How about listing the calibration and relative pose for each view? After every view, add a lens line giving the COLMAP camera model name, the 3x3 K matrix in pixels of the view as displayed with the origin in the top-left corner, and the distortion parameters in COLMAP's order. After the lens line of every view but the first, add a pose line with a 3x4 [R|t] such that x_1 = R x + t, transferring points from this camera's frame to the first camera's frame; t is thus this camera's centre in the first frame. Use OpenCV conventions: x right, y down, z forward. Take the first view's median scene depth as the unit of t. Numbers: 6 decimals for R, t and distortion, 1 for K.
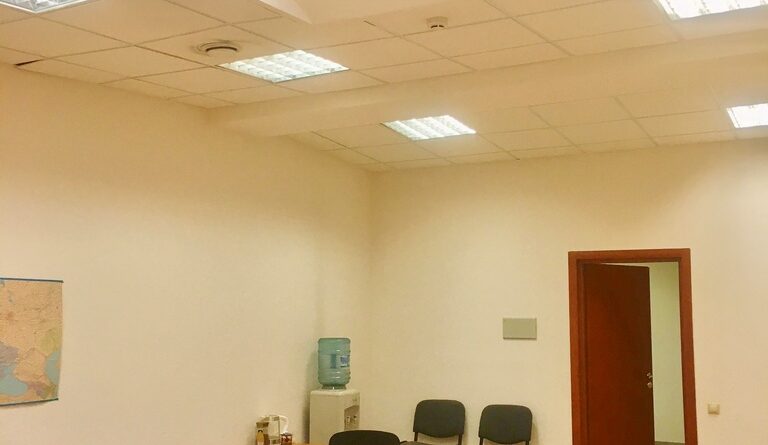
lens RADIAL K [[924.6, 0, 384.0], [0, 924.6, 222.5], [0, 0, 1]] dist [-0.010674, -0.021911]
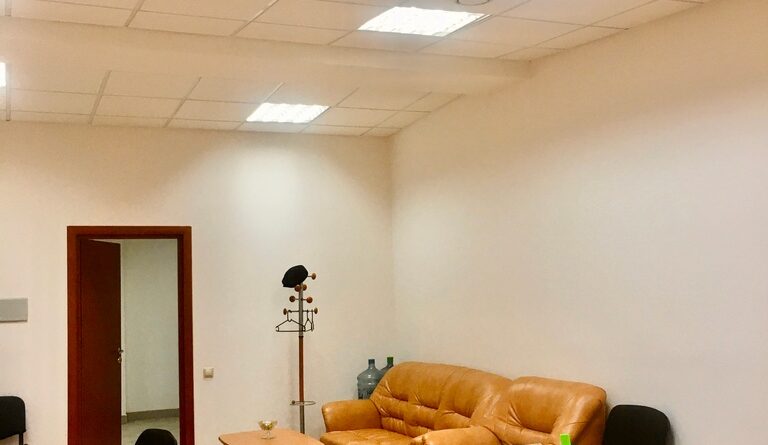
lens RADIAL K [[924.6, 0, 384.0], [0, 924.6, 222.5], [0, 0, 1]] dist [-0.010674, -0.021911]
pose [[0.533235, 0.033831, 0.845290, -0.445374], [-0.042920, 0.998995, -0.012907, 0.027404], [-0.844878, -0.029397, 0.534151, 0.231938]]
